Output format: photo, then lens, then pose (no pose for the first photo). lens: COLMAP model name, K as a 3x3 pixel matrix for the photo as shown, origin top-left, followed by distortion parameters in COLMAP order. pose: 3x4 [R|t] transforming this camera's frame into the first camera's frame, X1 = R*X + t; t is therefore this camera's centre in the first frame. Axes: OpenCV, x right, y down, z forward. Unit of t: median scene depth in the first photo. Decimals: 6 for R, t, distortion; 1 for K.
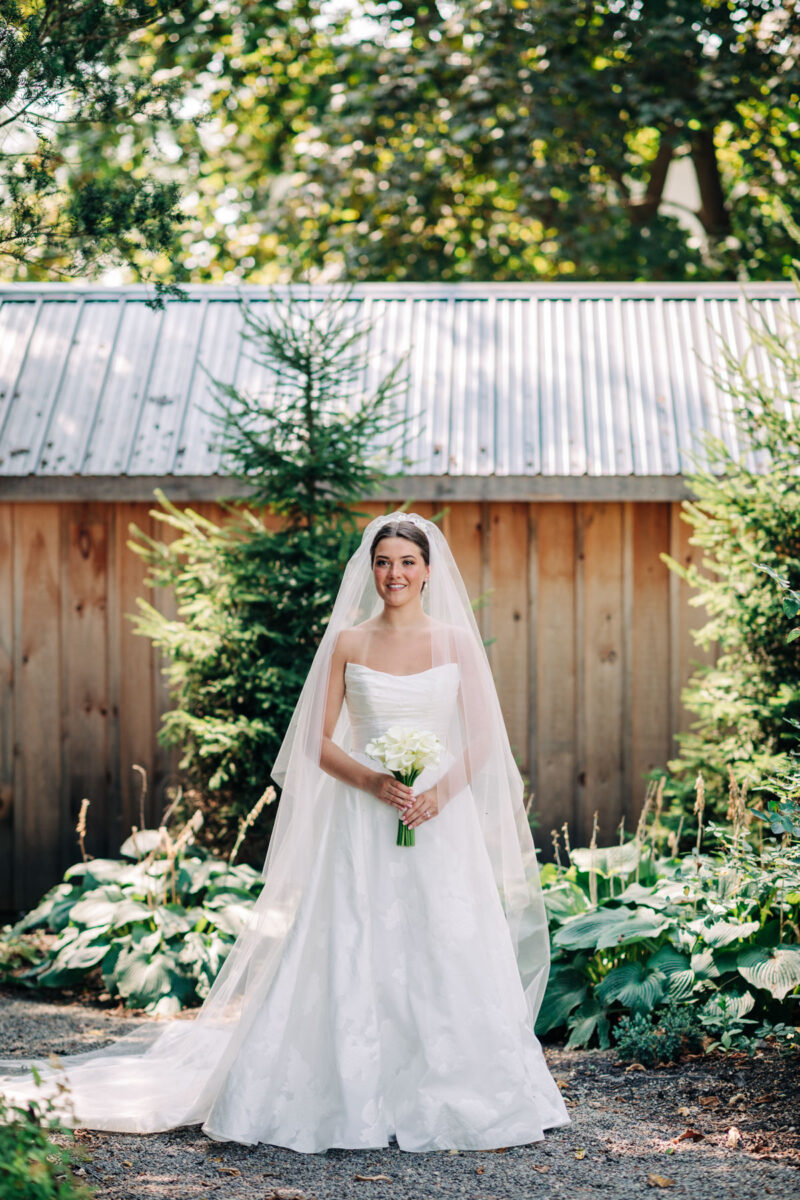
lens RADIAL K [[2911.5, 0, 400.0], [0, 2911.5, 600.0], [0, 0, 1]] dist [1.015517, 0.122451]
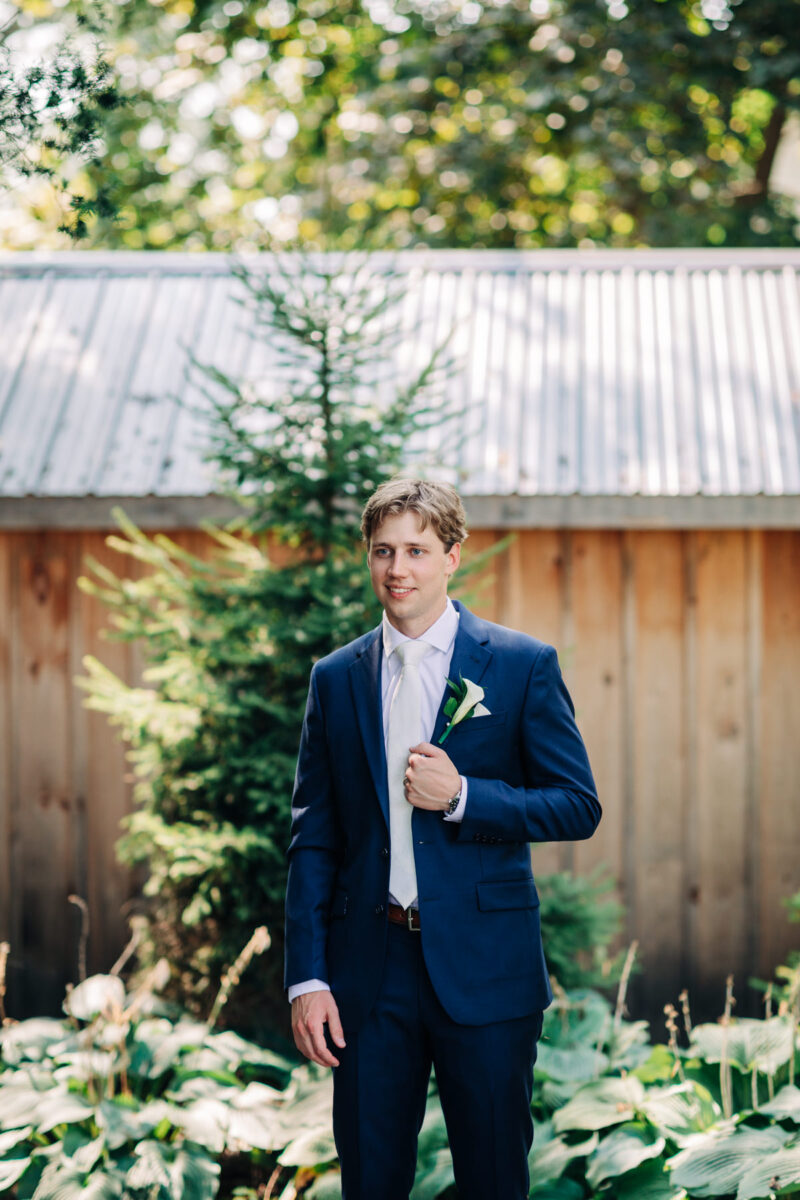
lens RADIAL K [[2917.3, 0, 400.0], [0, 2917.3, 600.0], [0, 0, 1]] dist [0.378442, 0.341040]
pose [[0.999634, -0.000403, -0.027052, 0.007568], [0.000012, 0.999896, -0.014451, -0.004663], [0.027055, 0.014446, 0.999530, 0.273549]]
